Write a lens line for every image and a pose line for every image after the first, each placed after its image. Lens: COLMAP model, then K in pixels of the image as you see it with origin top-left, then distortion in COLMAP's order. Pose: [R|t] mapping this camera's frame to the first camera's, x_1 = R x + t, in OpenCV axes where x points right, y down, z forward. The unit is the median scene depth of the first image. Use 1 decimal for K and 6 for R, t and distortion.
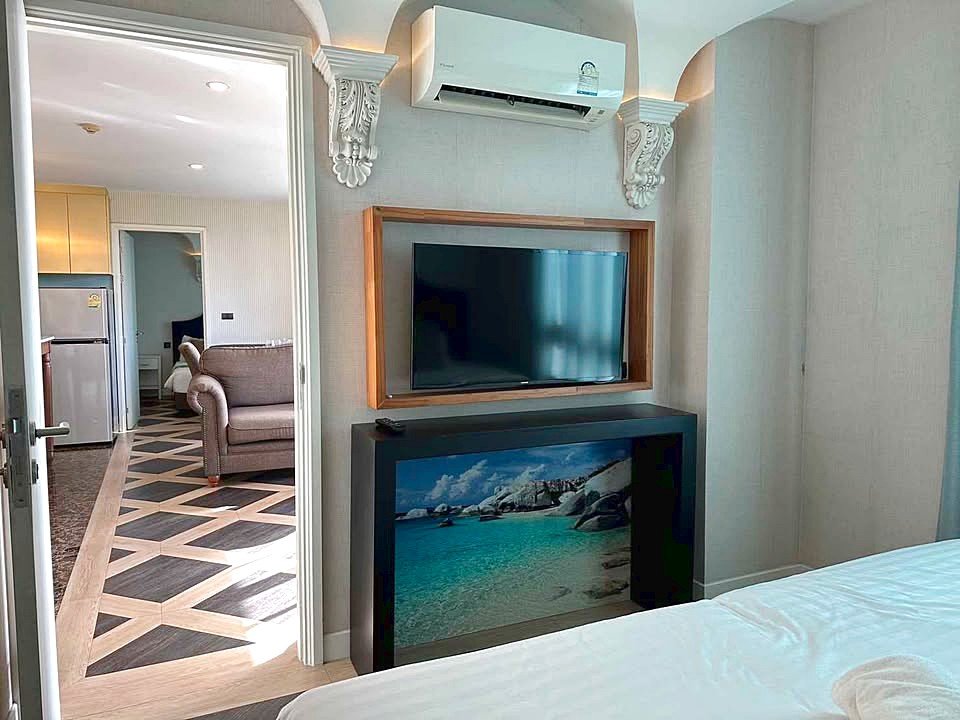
lens RADIAL K [[680.6, 0, 486.9], [0, 680.6, 354.9], [0, 0, 1]] dist [0.036109, -0.062111]
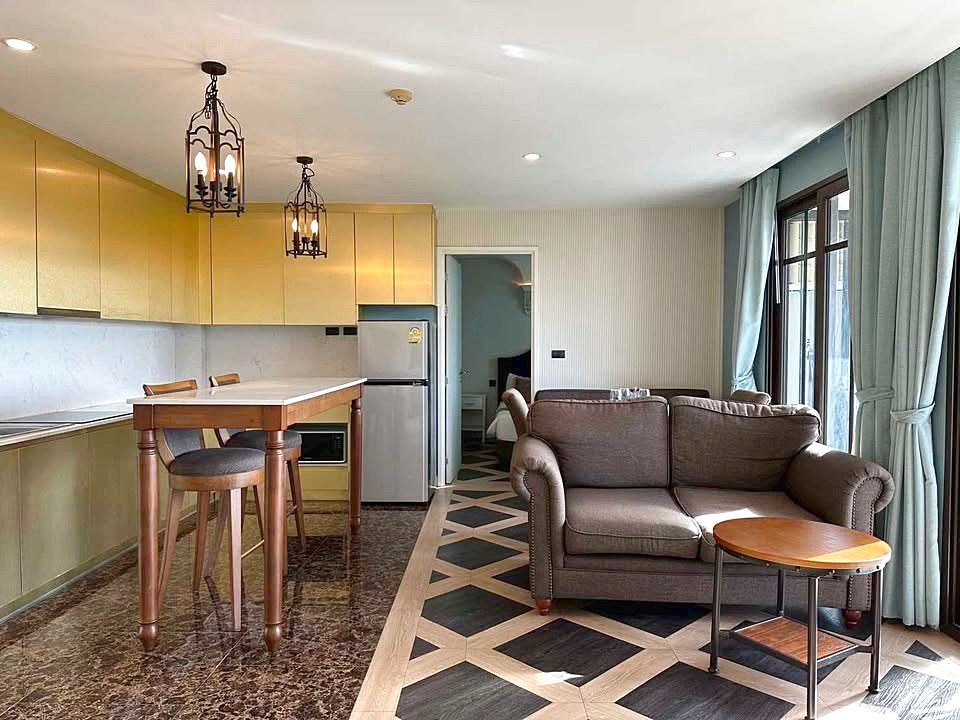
lens RADIAL K [[679.9, 0, 478.0], [0, 679.9, 357.6], [0, 0, 1]] dist [0.094900, -0.103717]
pose [[0.894119, 0.013061, -0.447639, -0.117217], [-0.033629, 0.998711, -0.038030, -0.020609], [0.446566, 0.049057, 0.893405, 0.266272]]
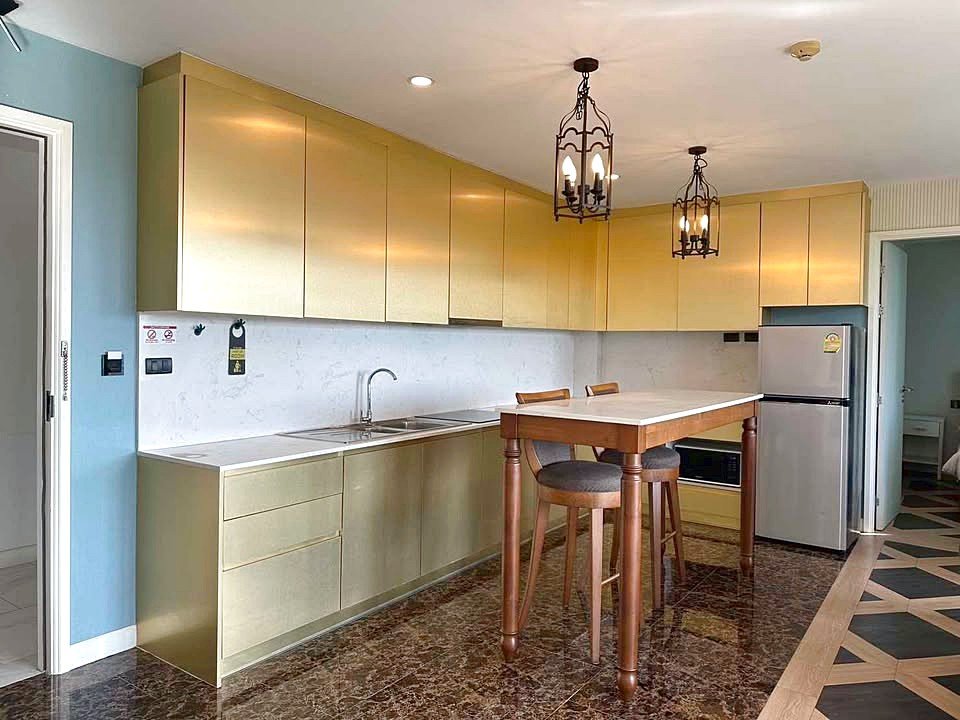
lens RADIAL K [[679.9, 0, 478.0], [0, 679.9, 357.6], [0, 0, 1]] dist [0.094900, -0.103717]
pose [[0.491666, 0.026378, -0.870384, -0.132078], [-0.071191, 0.997413, -0.009987, -0.030727], [0.867869, 0.066874, 0.492272, 0.328977]]
